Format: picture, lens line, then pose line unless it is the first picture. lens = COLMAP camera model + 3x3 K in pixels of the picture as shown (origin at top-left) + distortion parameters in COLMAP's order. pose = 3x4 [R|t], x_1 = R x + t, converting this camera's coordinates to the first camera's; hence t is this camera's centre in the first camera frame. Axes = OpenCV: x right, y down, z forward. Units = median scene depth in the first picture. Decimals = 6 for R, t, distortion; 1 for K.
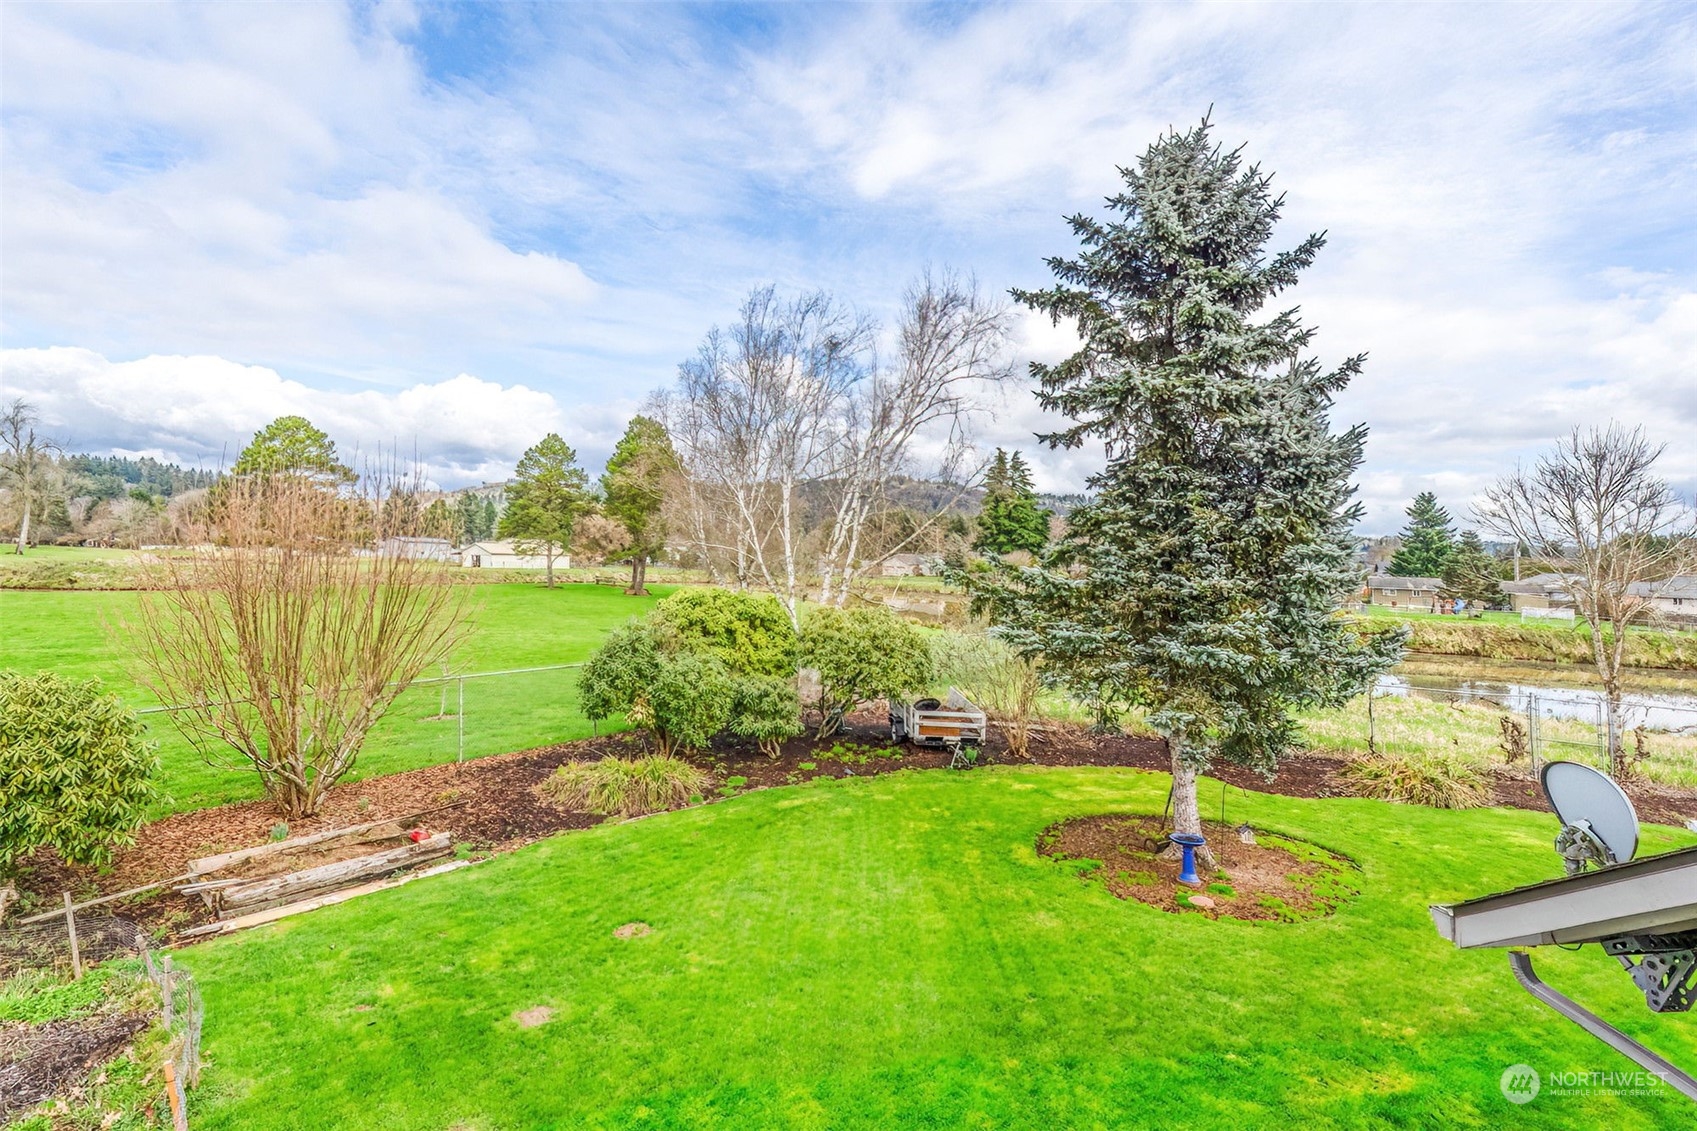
lens RADIAL K [[827.8, 0, 853.5], [0, 827.8, 574.8], [0, 0, 1]] dist [0.005352, 0.001364]
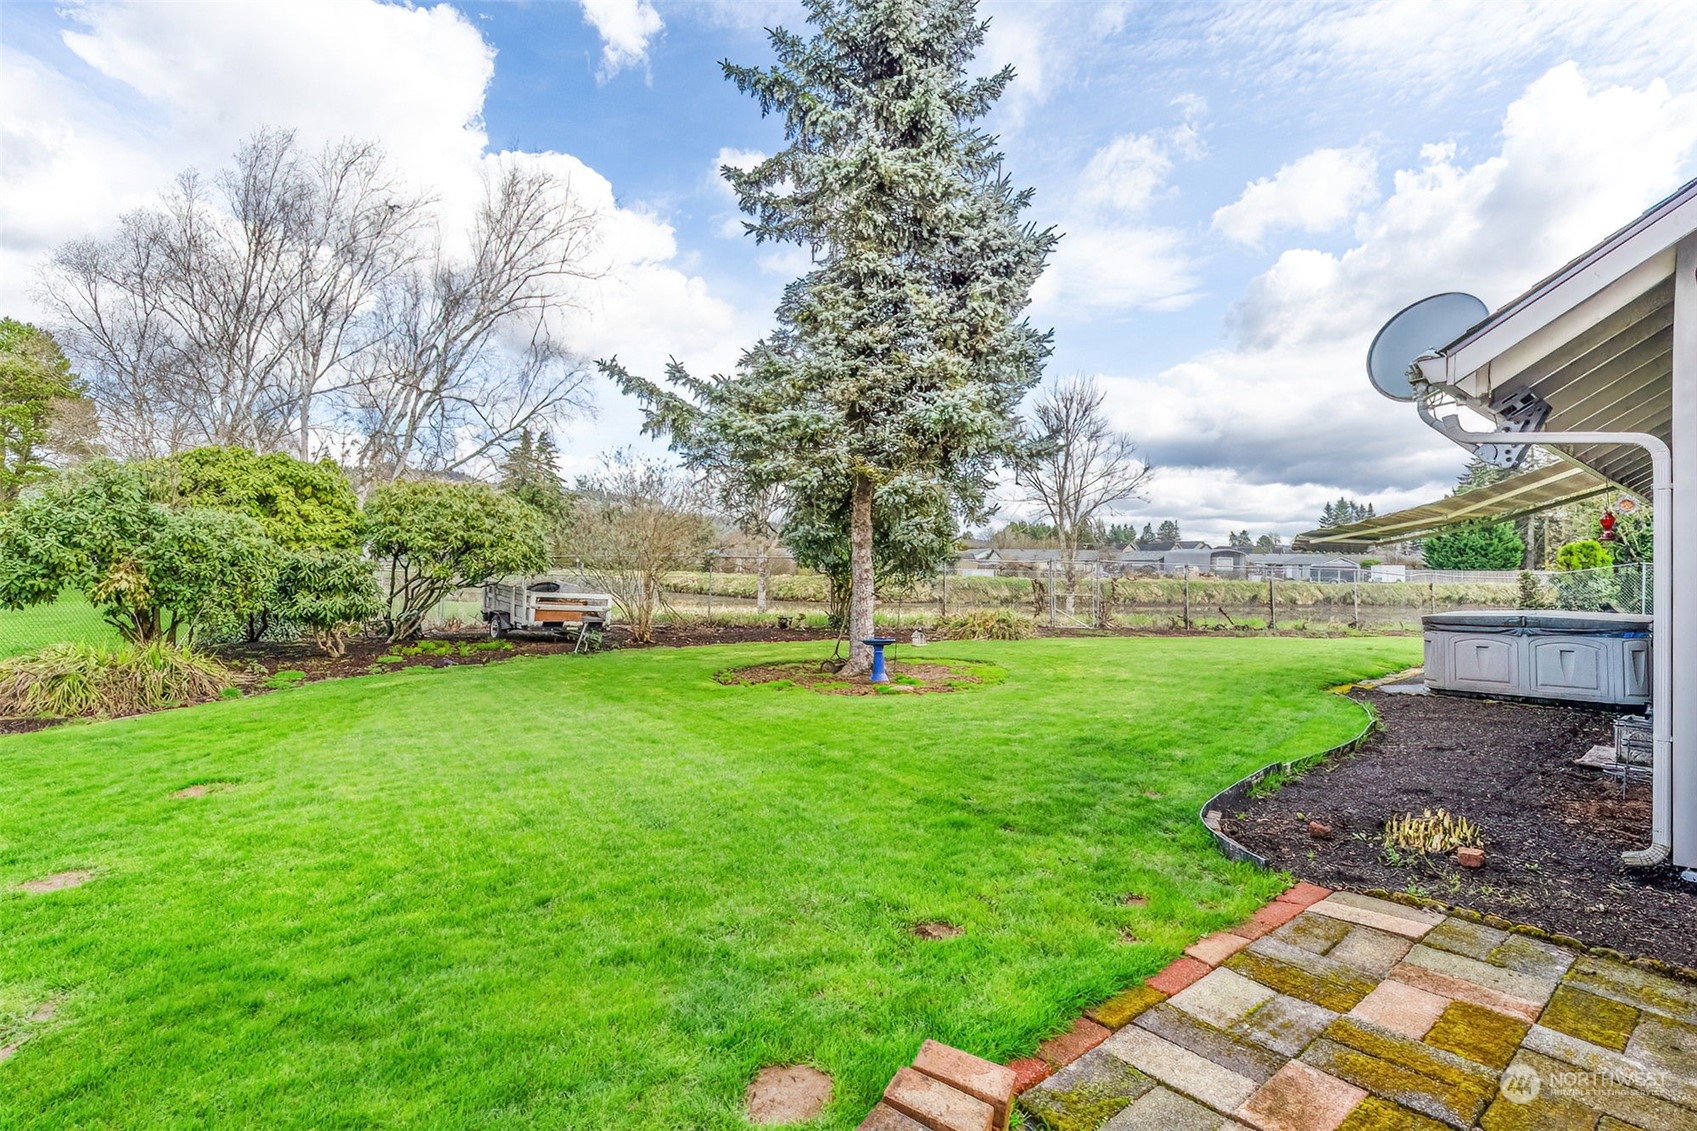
lens RADIAL K [[801.3, 0, 845.3], [0, 801.3, 548.1], [0, 0, 1]] dist [0.003562, 0.000040]
pose [[0.842852, 0.021362, 0.537721, -0.106061], [-0.006956, 0.999561, -0.028806, 0.144864], [-0.538100, 0.020539, 0.842631, 0.111863]]
